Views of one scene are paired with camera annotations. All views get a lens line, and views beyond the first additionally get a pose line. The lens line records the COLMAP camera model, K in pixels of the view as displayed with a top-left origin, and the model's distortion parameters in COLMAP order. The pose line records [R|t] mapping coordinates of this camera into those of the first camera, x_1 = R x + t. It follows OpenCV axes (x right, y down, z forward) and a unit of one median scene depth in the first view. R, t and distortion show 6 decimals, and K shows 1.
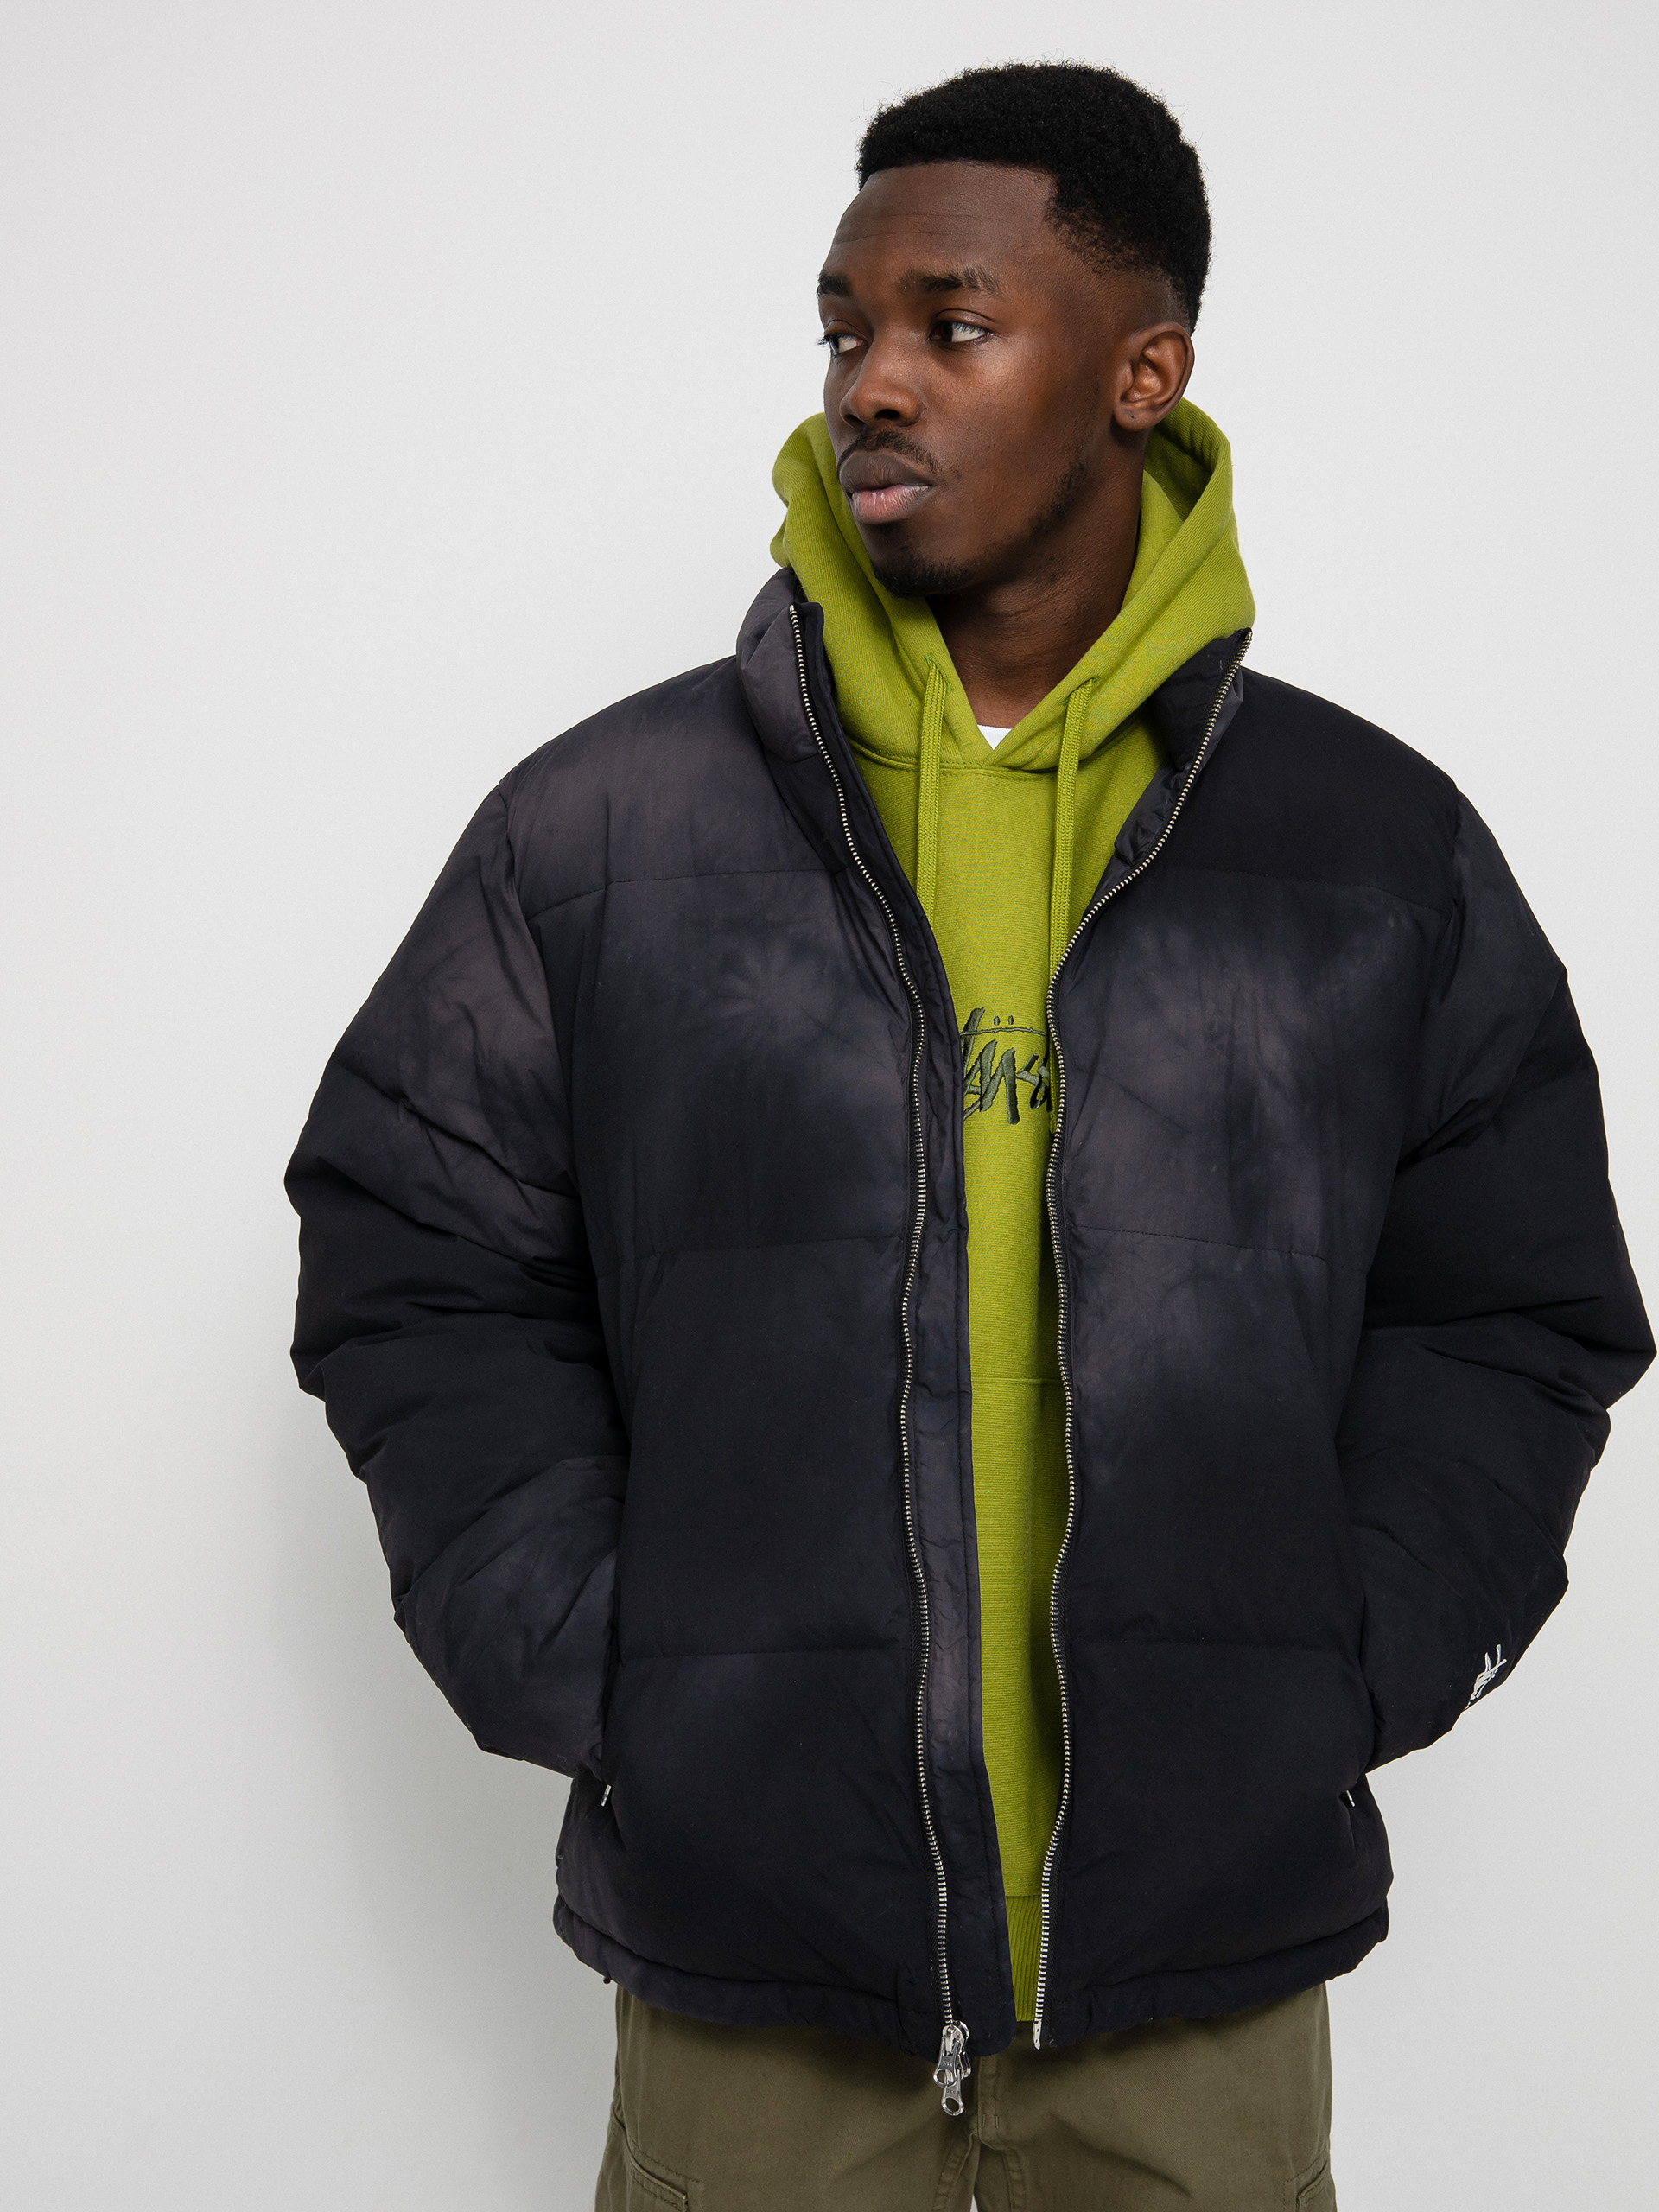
lens RADIAL K [[2889.3, 0, 829.5], [0, 2889.3, 1106.0], [0, 0, 1]] dist [-0.065510, -0.000684]
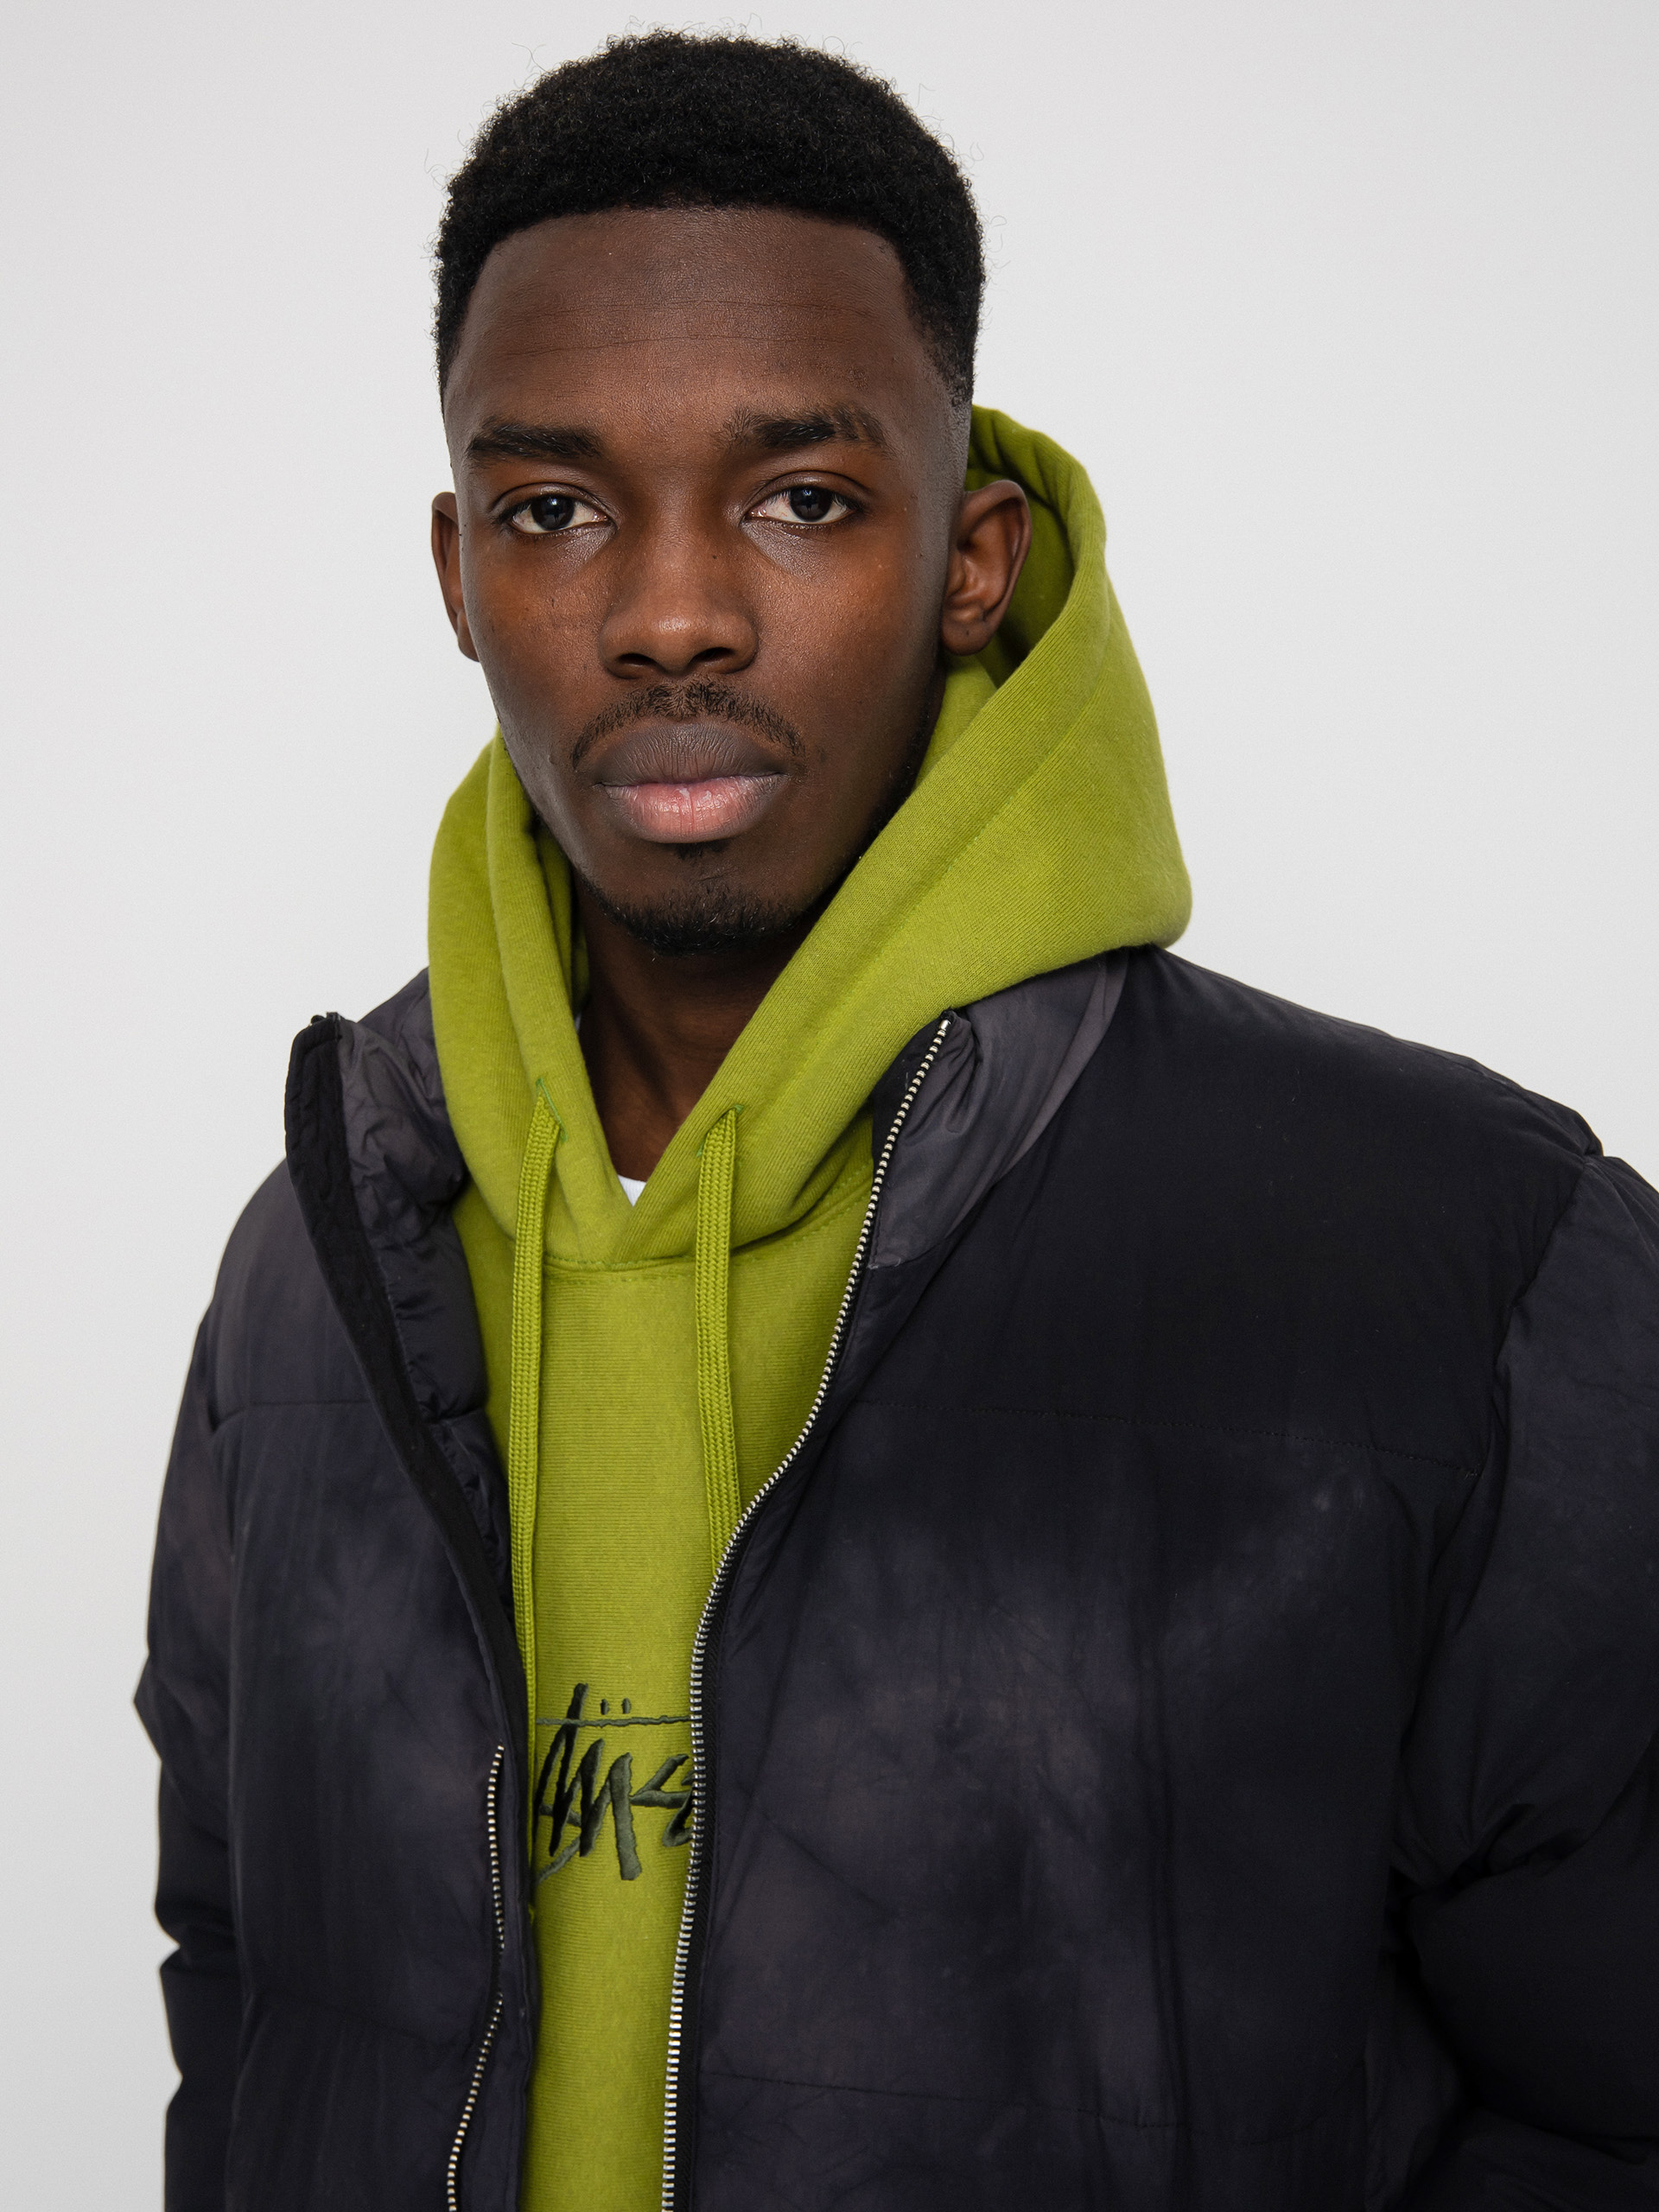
lens RADIAL K [[2844.6, 0, 832.4], [0, 2844.6, 1252.0], [0, 0, 1]] dist [0.171896, -1.036209]
pose [[0.857159, -0.010442, -0.514947, 0.407083], [0.104637, 0.982475, 0.154252, -0.210128], [0.504312, -0.186101, 0.843230, 0.521507]]
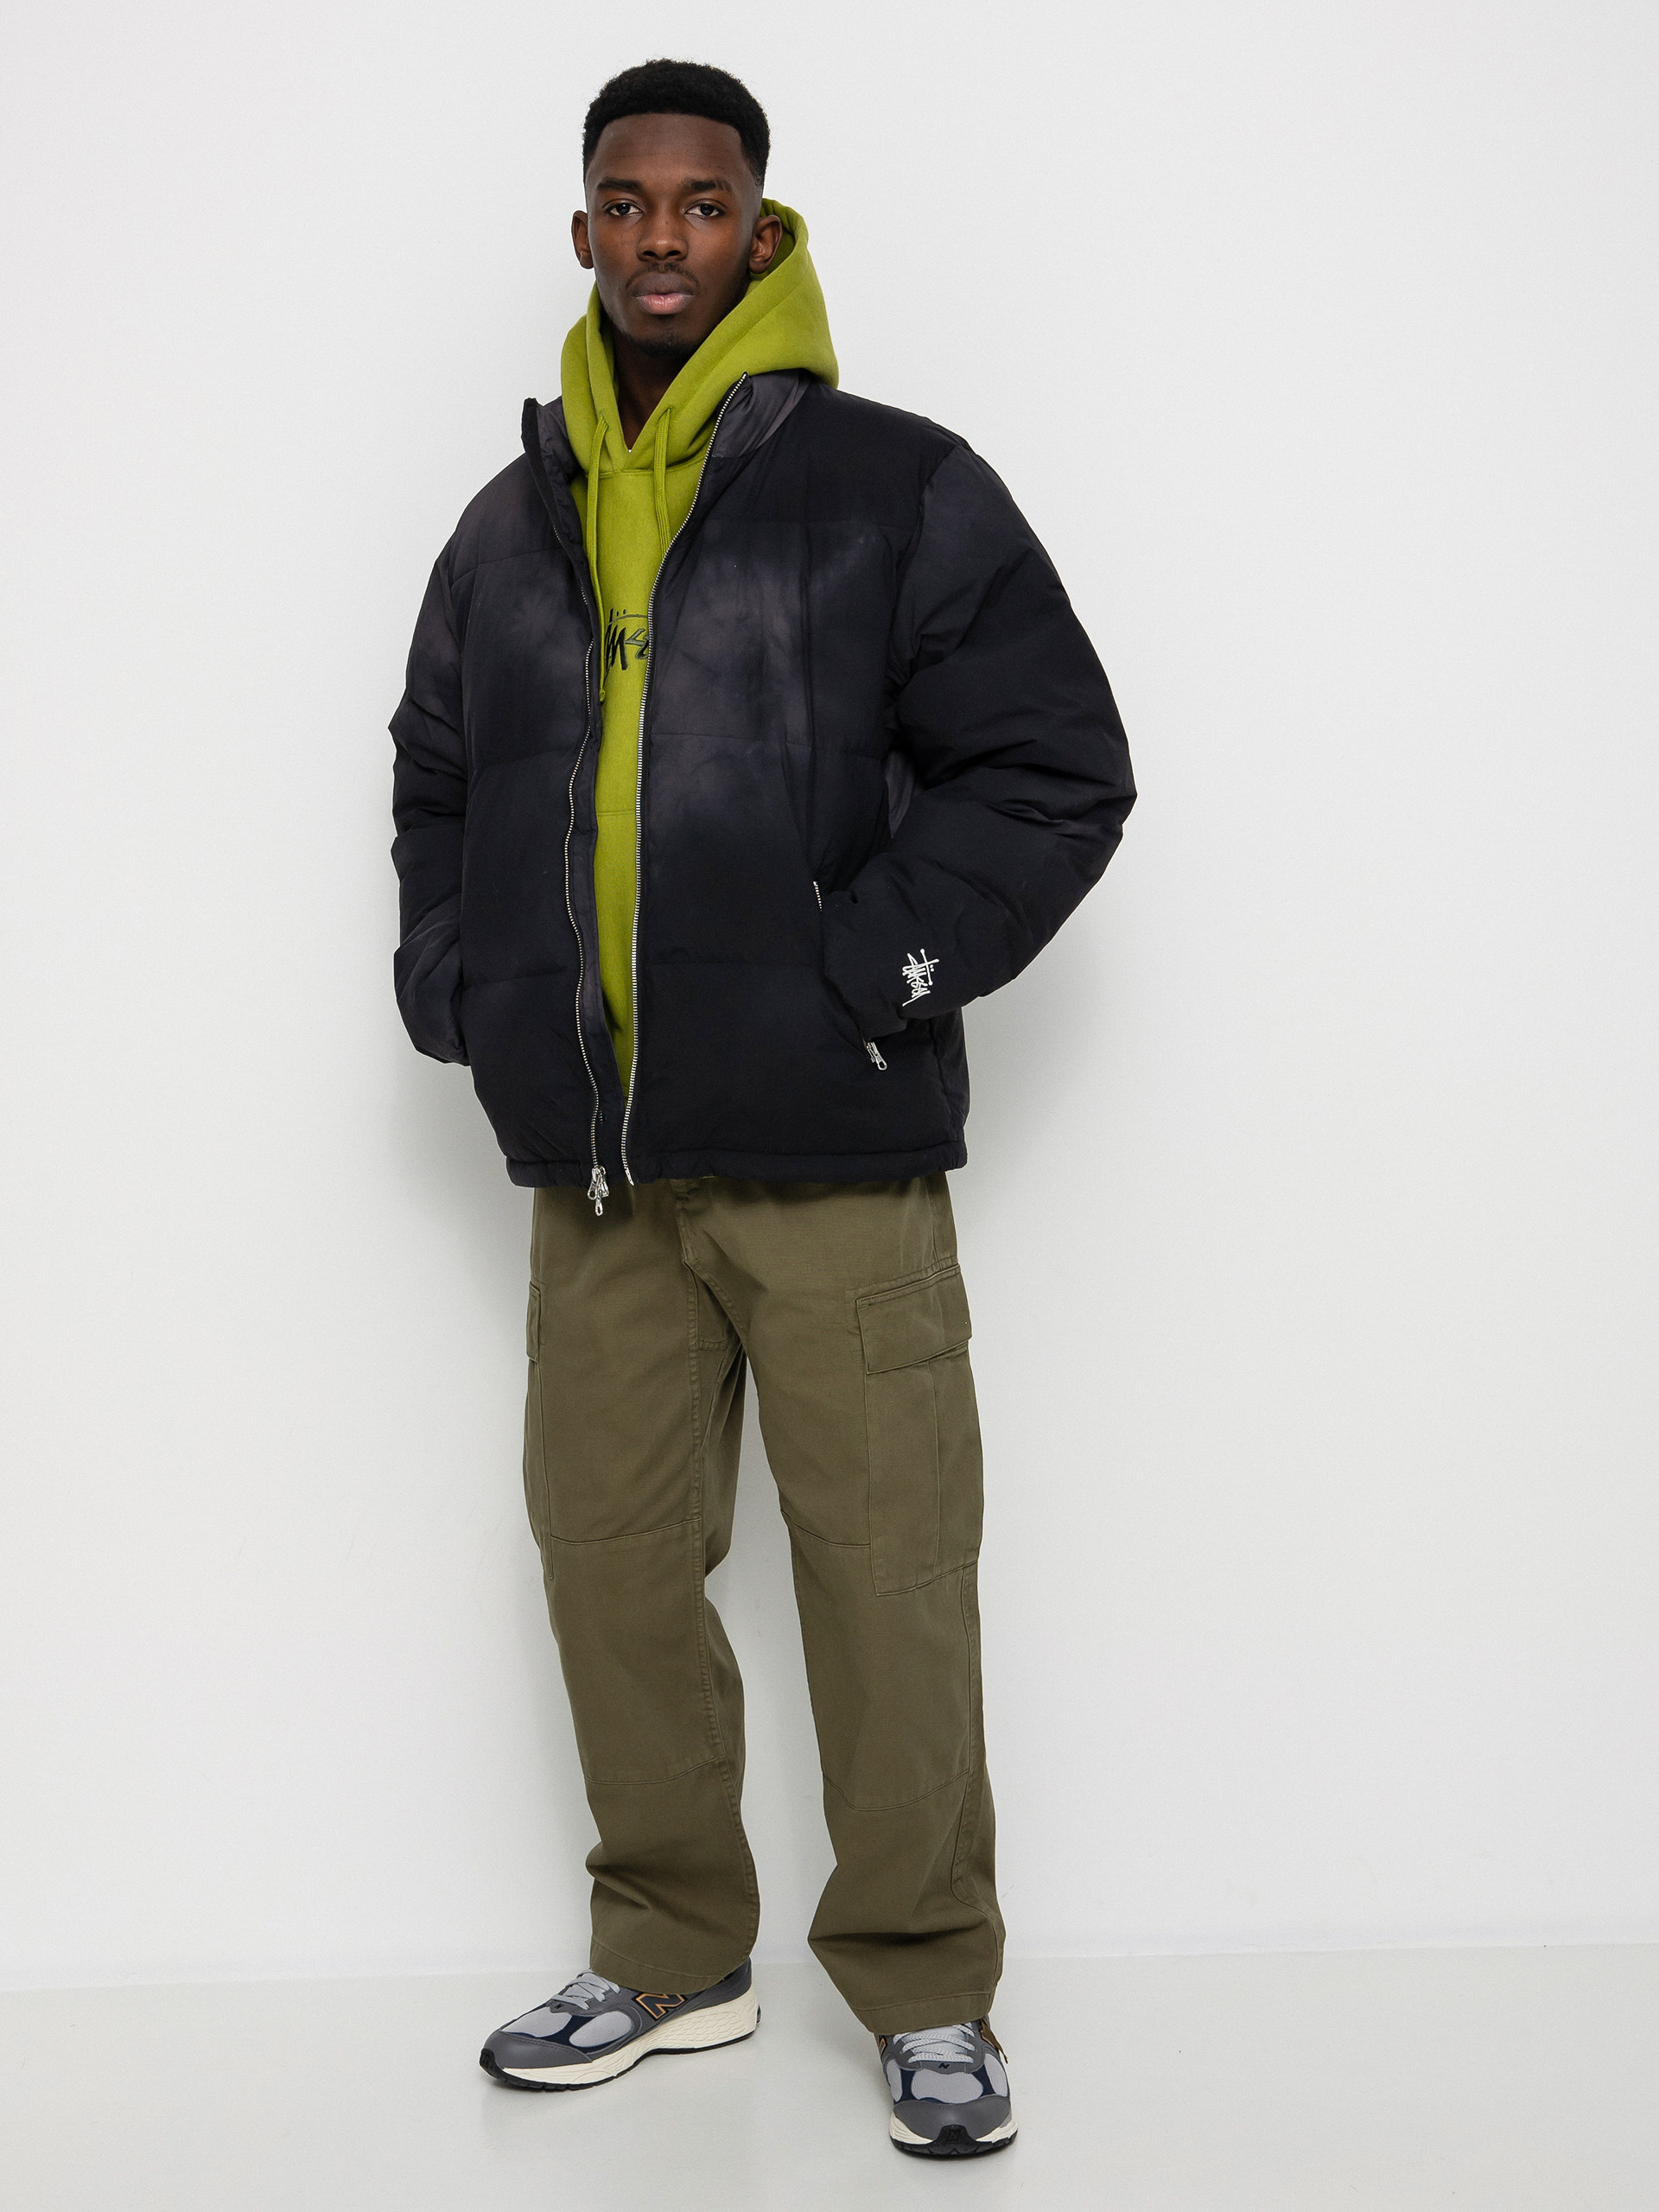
lens RADIAL K [[2844.6, 0, 832.4], [0, 2844.6, 1252.0], [0, 0, 1]] dist [0.171896, -1.036209]
pose [[0.907436, -0.001248, -0.420188, 0.906070], [0.063598, 0.988883, 0.134409, 0.124492], [0.415349, -0.148690, 0.897427, -0.582877]]
